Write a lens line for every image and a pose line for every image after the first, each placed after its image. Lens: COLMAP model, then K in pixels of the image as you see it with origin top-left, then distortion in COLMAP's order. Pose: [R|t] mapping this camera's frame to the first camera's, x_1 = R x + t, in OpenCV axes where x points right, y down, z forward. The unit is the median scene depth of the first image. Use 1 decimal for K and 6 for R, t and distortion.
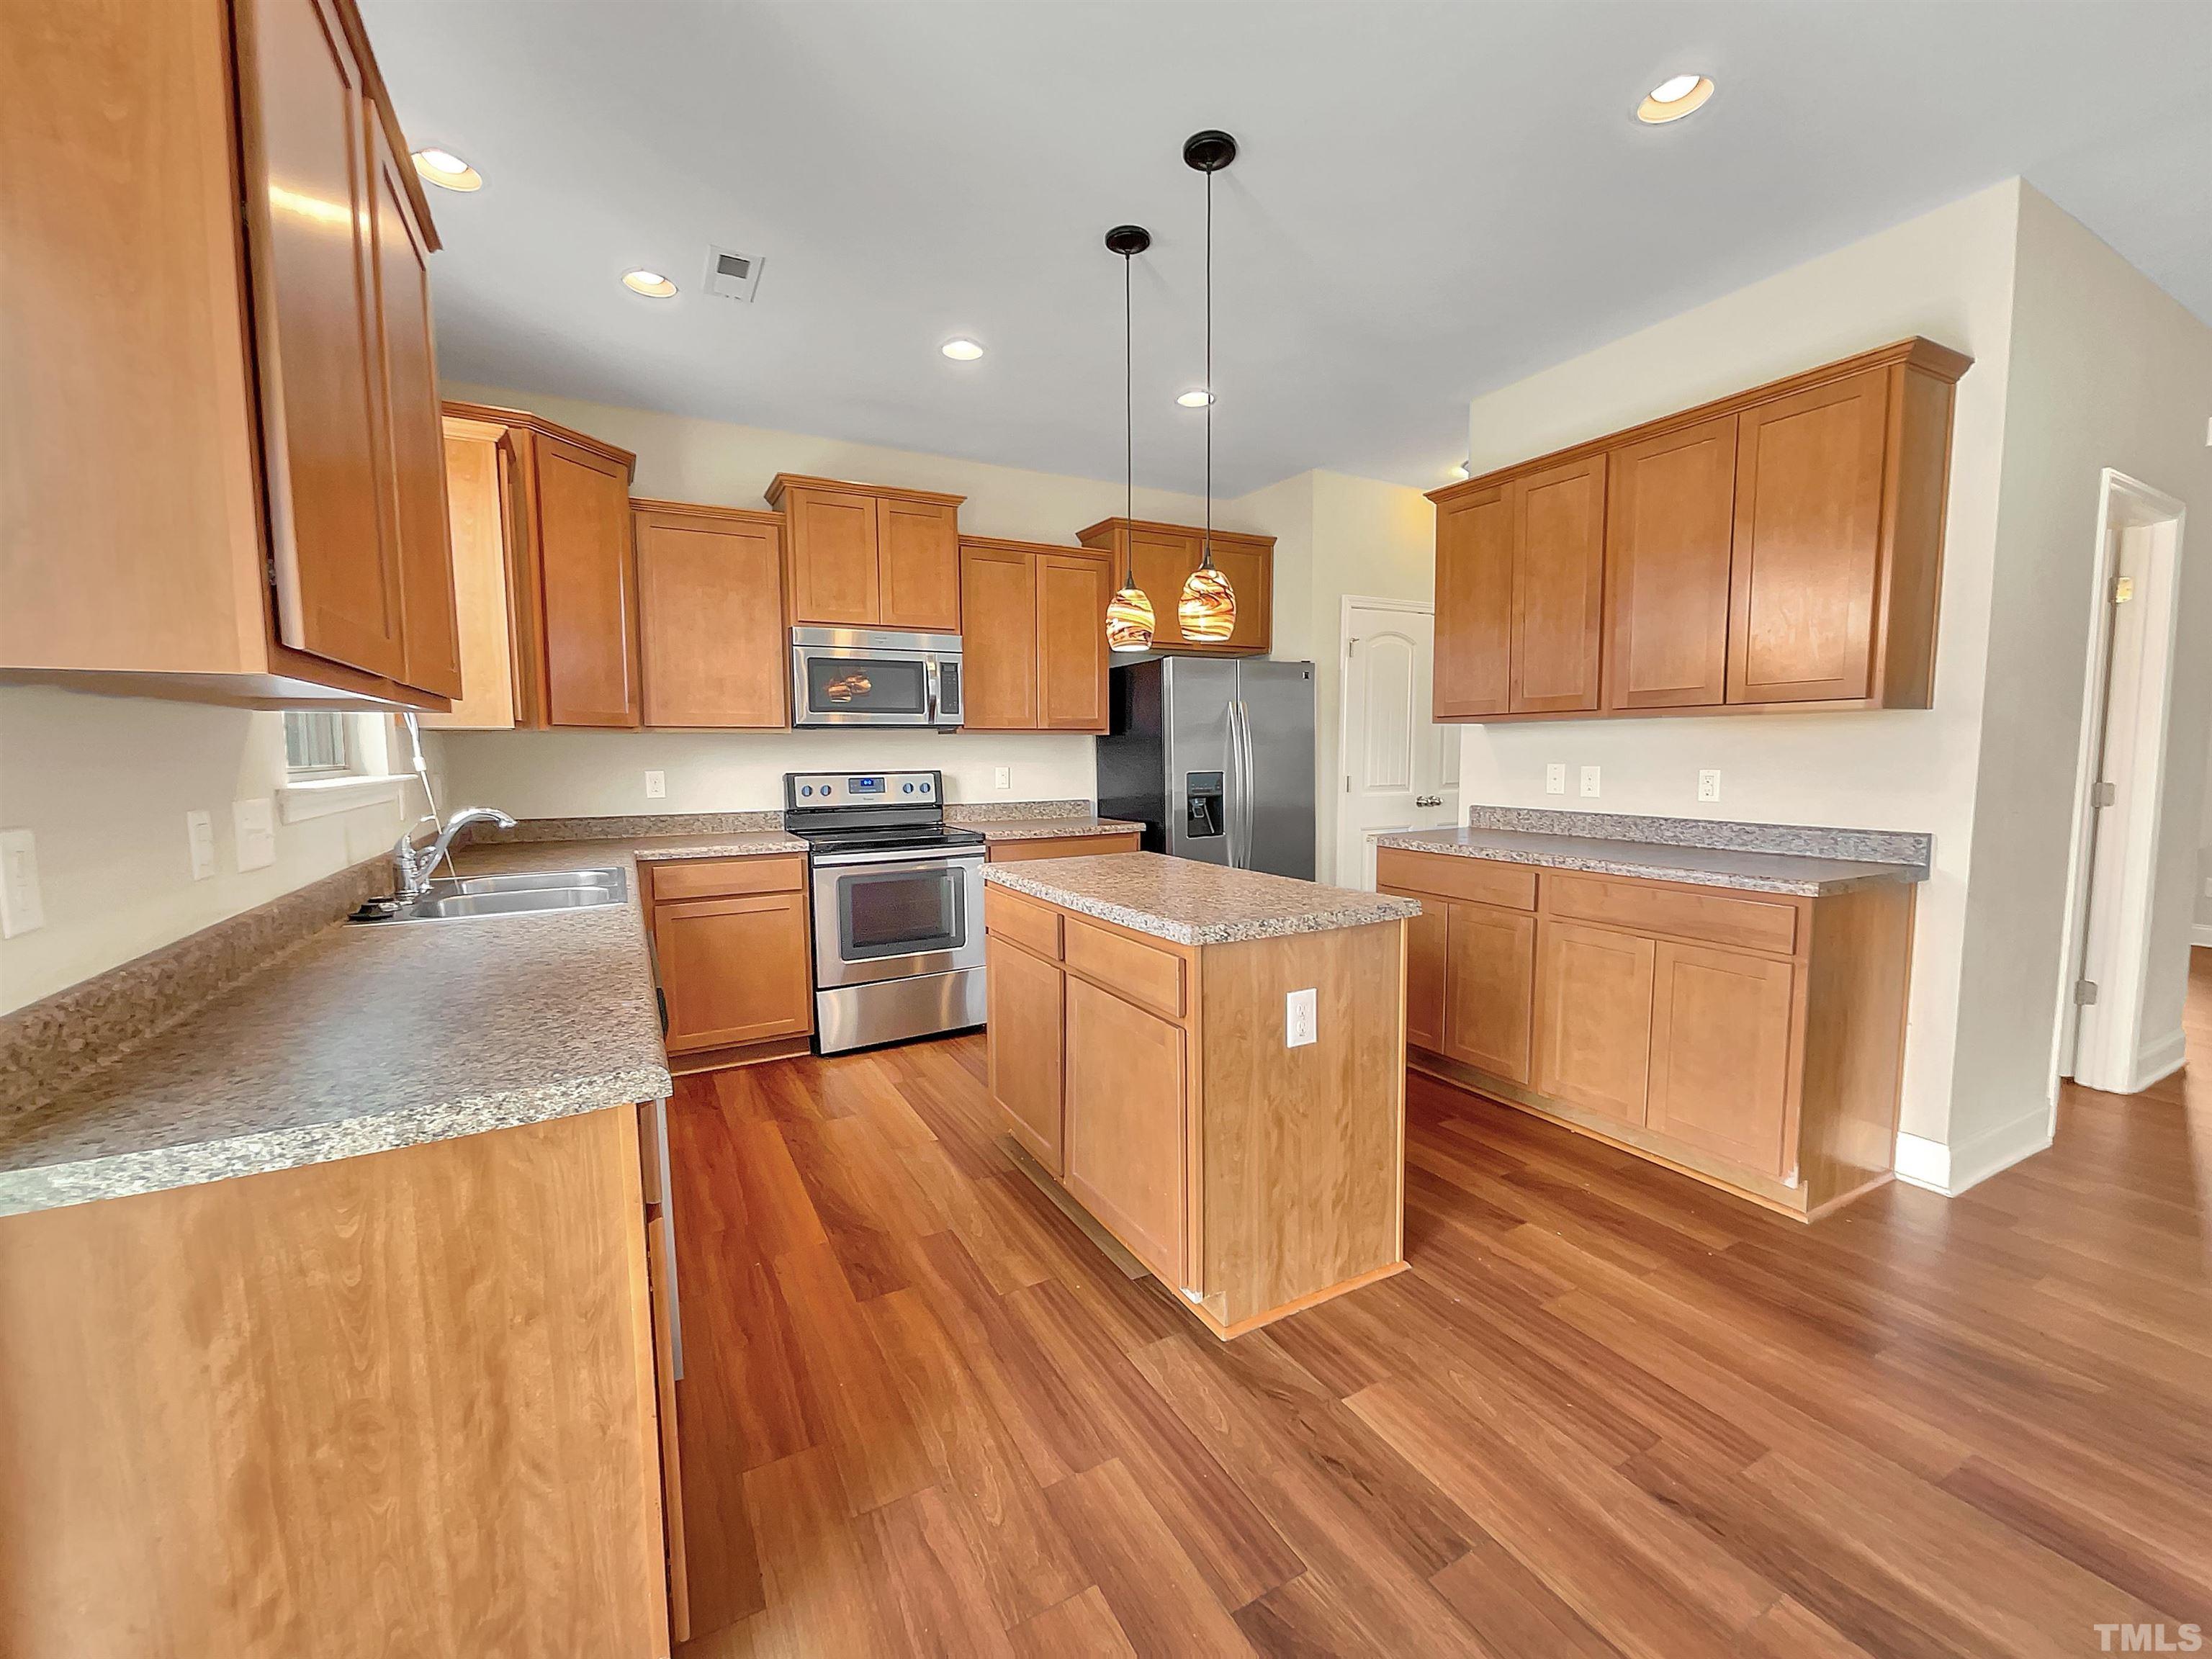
lens RADIAL K [[895.7, 0, 1114.1], [0, 895.7, 821.0], [0, 0, 1]] dist [-0.003889, 0.000151]
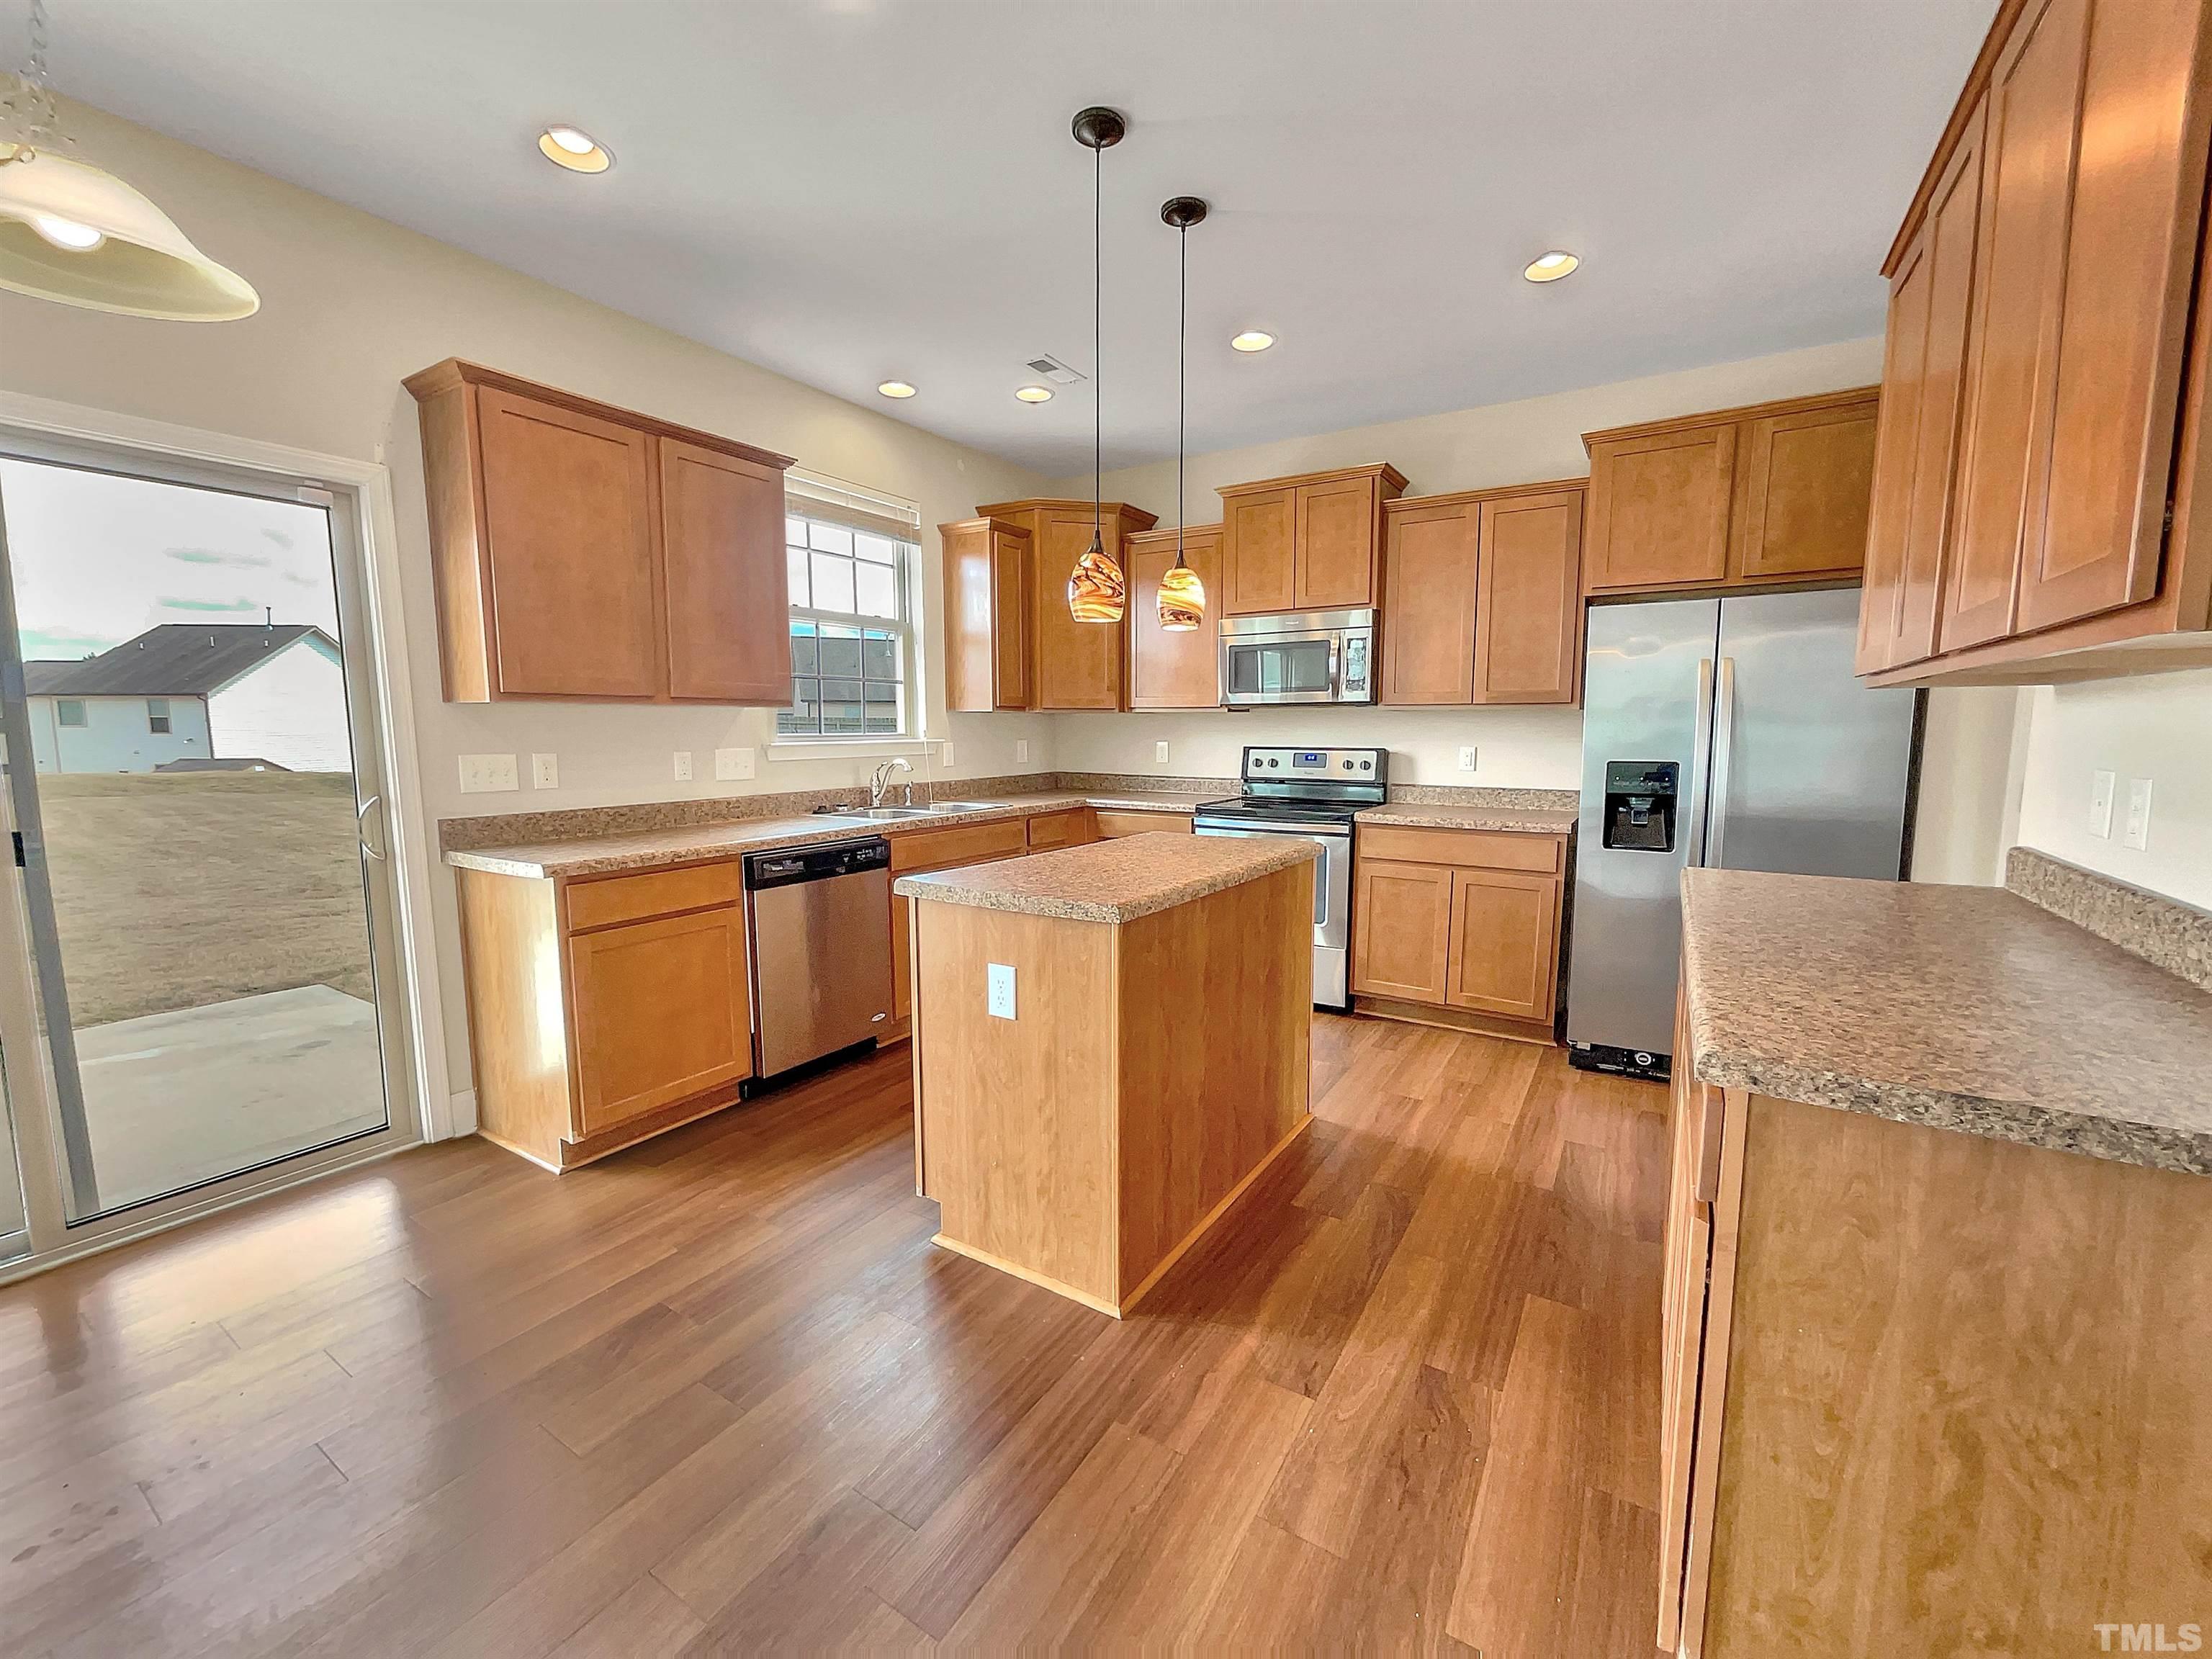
lens RADIAL K [[895.7, 0, 1122.2], [0, 895.7, 820.4], [0, 0, 1]] dist [-0.003889, 0.000151]
pose [[0.494035, 0.100711, -0.863590, 0.581748], [-0.075838, 0.994474, 0.072590, -0.031204], [0.866128, 0.029631, 0.498943, 0.302495]]
